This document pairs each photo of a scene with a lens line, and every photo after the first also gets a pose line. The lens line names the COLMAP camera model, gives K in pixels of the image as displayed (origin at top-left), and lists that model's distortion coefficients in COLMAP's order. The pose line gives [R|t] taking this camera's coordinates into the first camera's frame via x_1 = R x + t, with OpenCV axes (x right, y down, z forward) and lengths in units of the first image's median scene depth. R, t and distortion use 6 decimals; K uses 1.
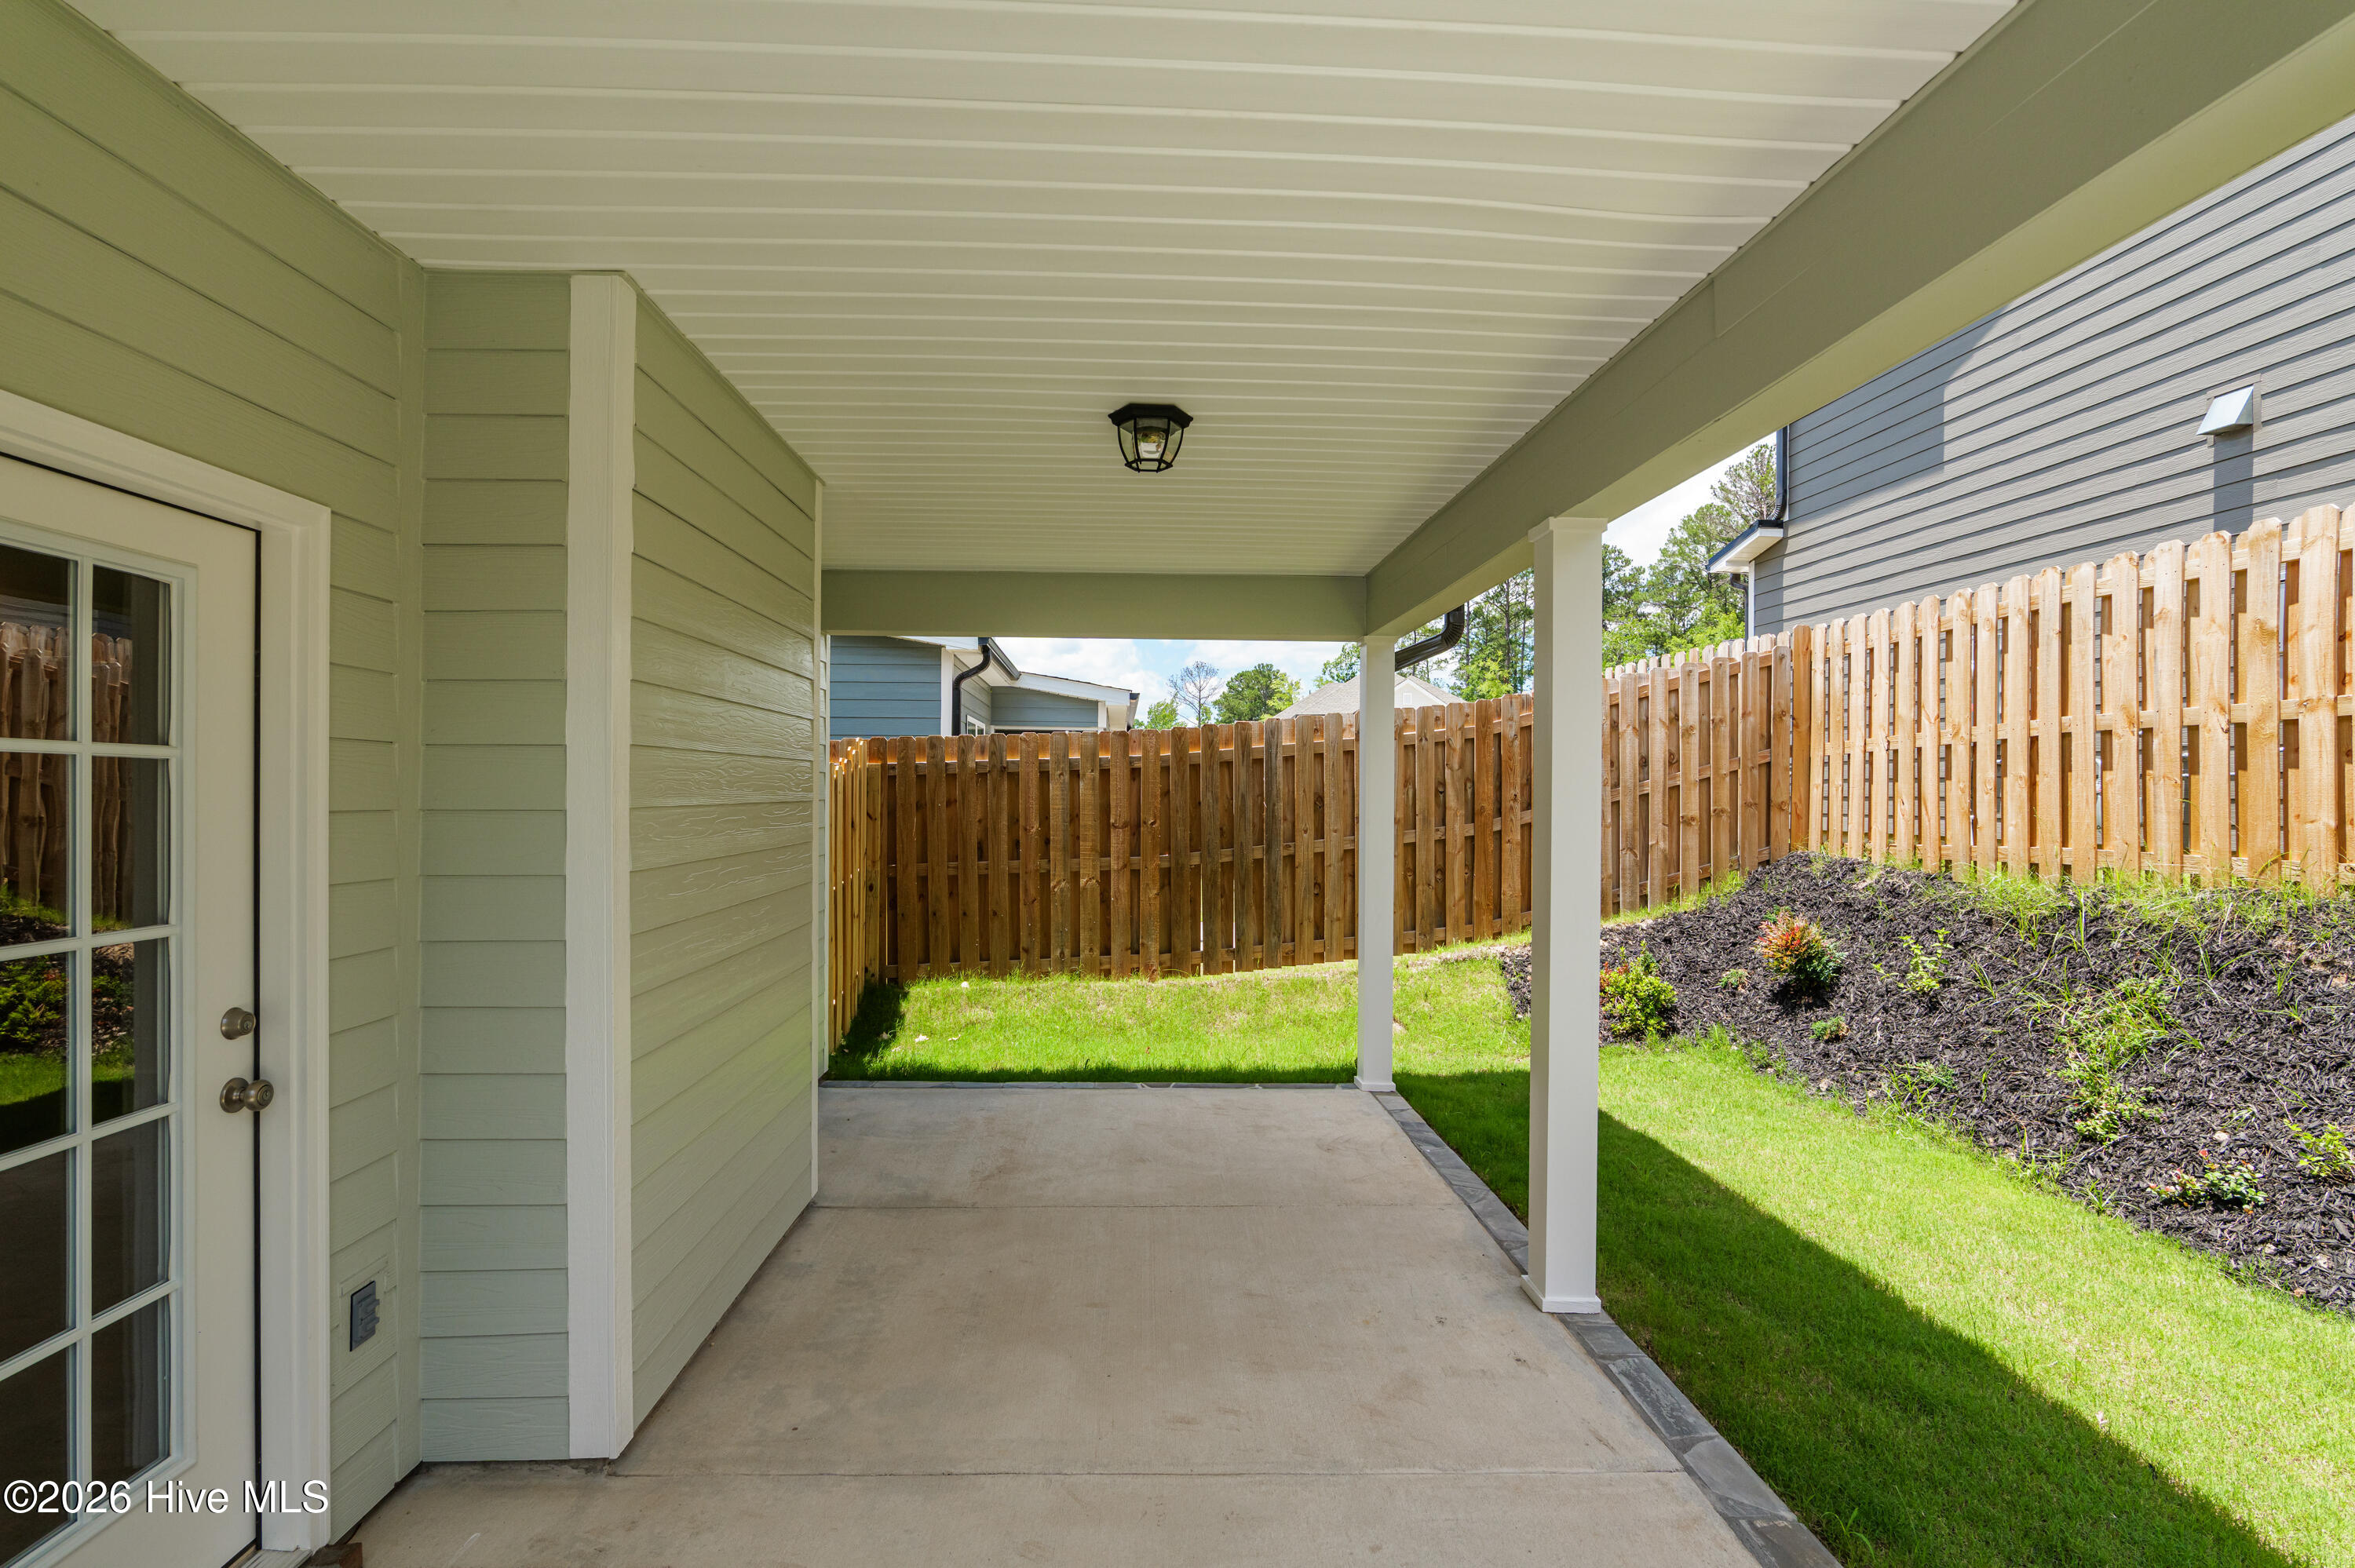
lens RADIAL K [[1118.0, 0, 1177.5], [0, 1118.0, 784.0], [0, 0, 1]] dist [-0.020841, 0.008012]
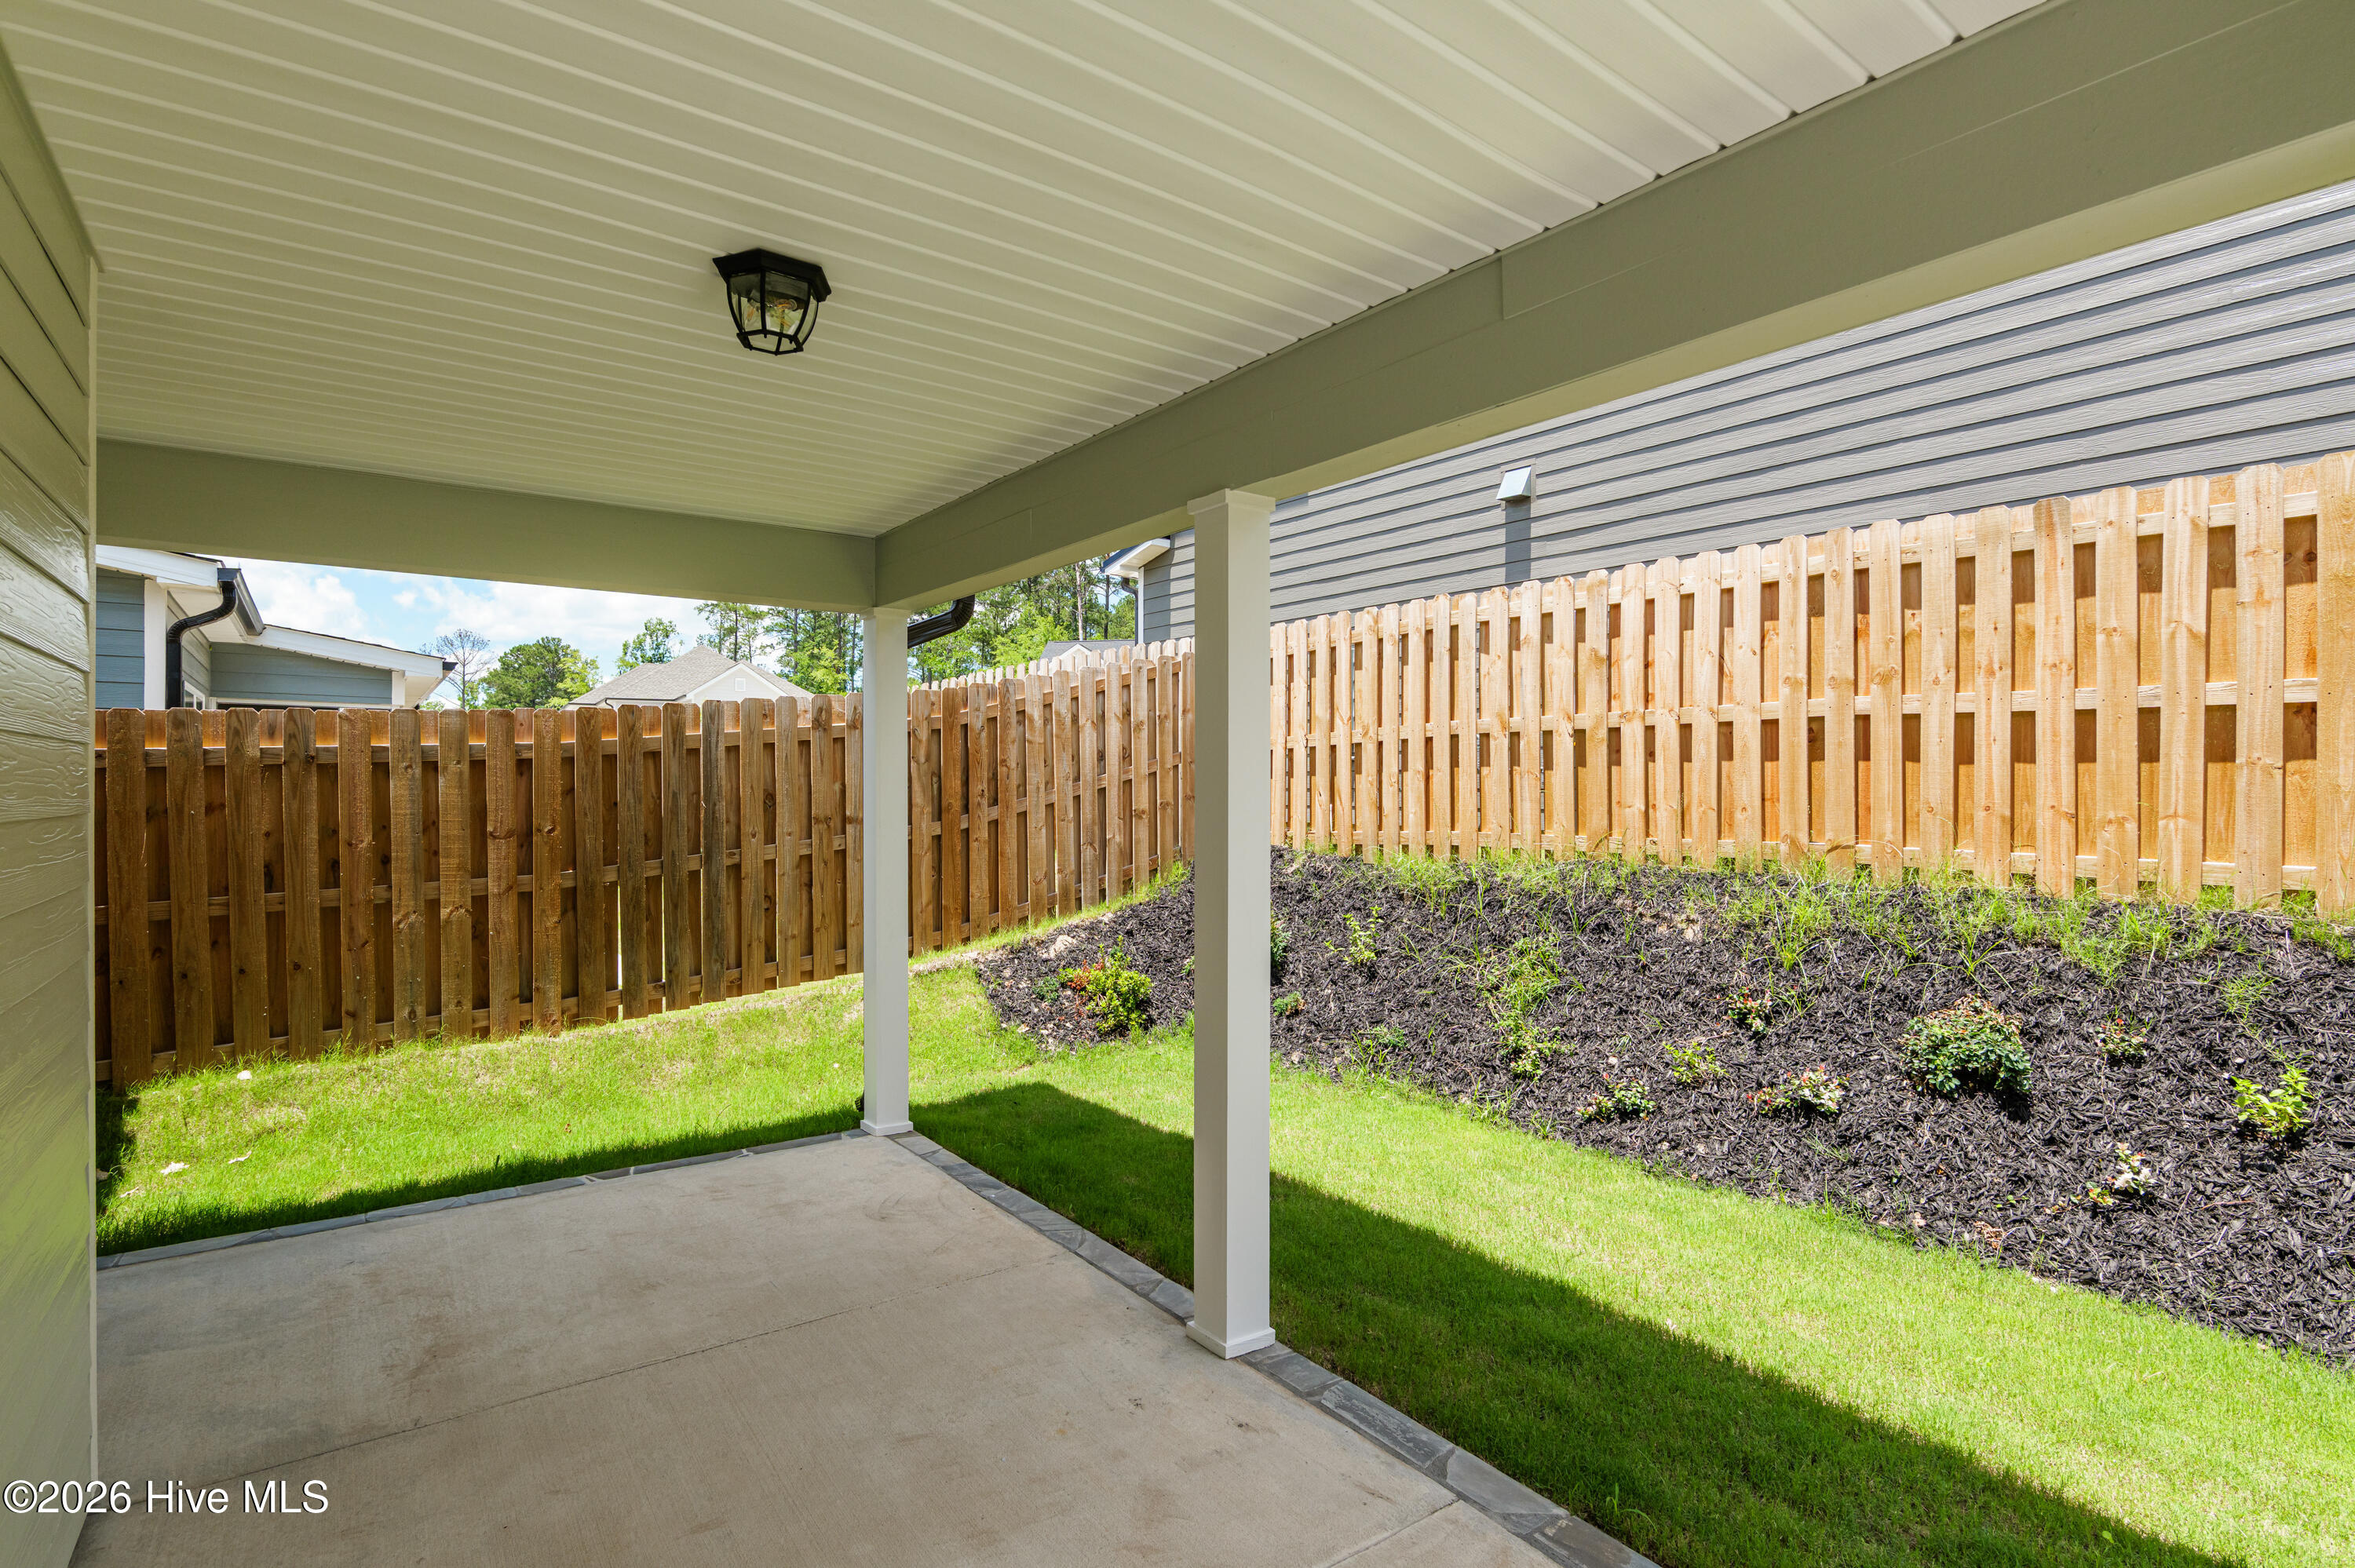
lens RADIAL K [[1148.0, 0, 1177.5], [0, 1148.0, 784.0], [0, 0, 1]] dist [-0.017972, 0.009895]
pose [[0.834882, -0.005528, 0.550400, -0.119084], [0.002074, 0.999974, 0.006898, -0.002177], [-0.550424, -0.004618, 0.834872, 0.130720]]
